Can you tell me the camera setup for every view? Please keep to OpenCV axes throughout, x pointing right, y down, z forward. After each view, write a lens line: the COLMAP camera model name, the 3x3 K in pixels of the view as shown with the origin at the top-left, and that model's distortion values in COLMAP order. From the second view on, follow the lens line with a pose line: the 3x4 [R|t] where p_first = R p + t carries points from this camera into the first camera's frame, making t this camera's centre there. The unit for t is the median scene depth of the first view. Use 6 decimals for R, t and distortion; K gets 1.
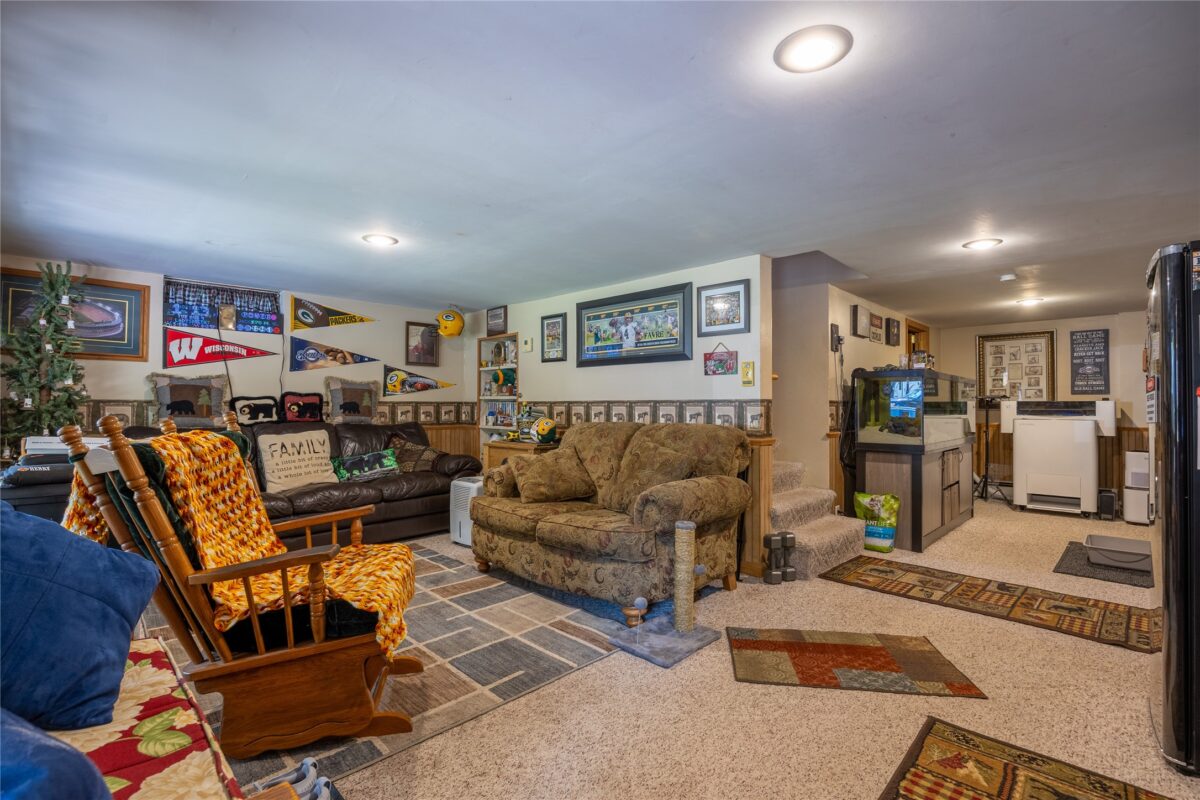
lens RADIAL K [[529.8, 0, 616.3], [0, 529.8, 398.8], [0, 0, 1]] dist [-0.015080, 0.000195]
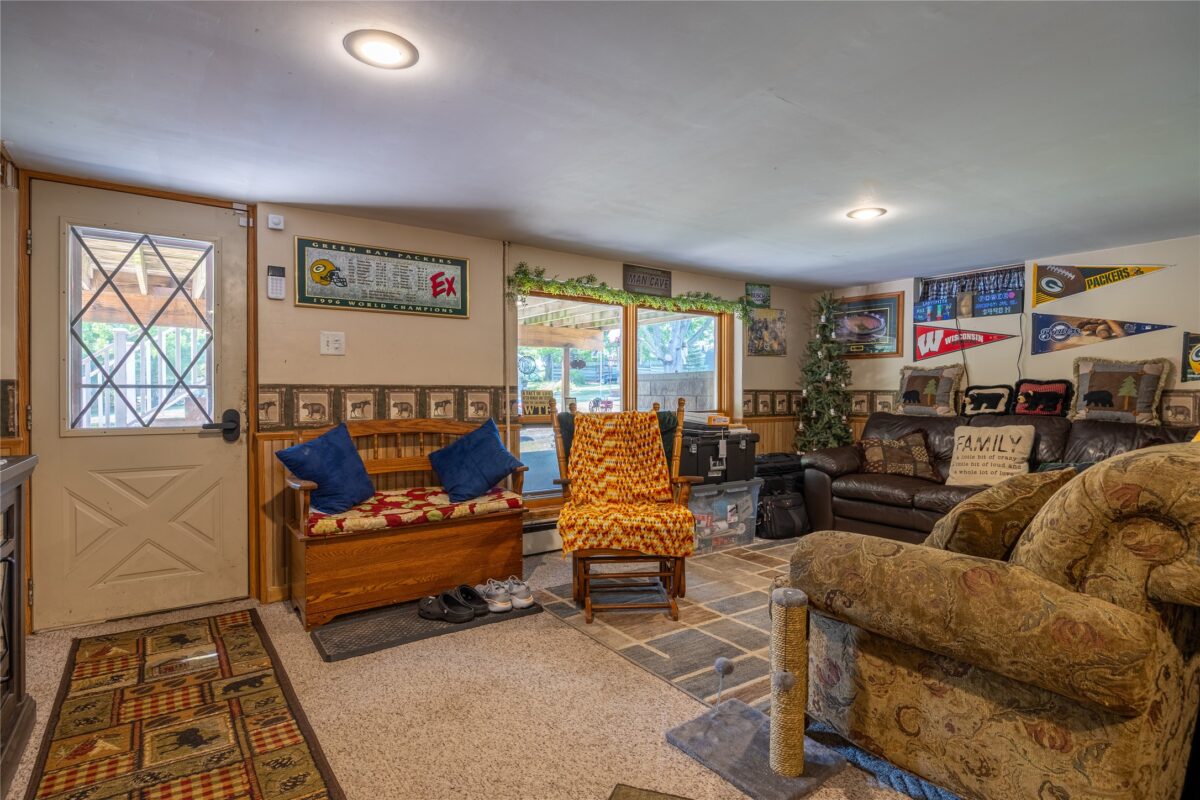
lens RADIAL K [[597.1, 0, 600.0], [0, 597.1, 400.0], [0, 0, 1]] dist [-0.022982, -0.000149]
pose [[-0.170270, 0.009303, -0.985354, 0.477652], [0.008348, 0.999933, 0.007998, 0.007517], [0.985362, -0.006864, -0.170336, 0.531936]]
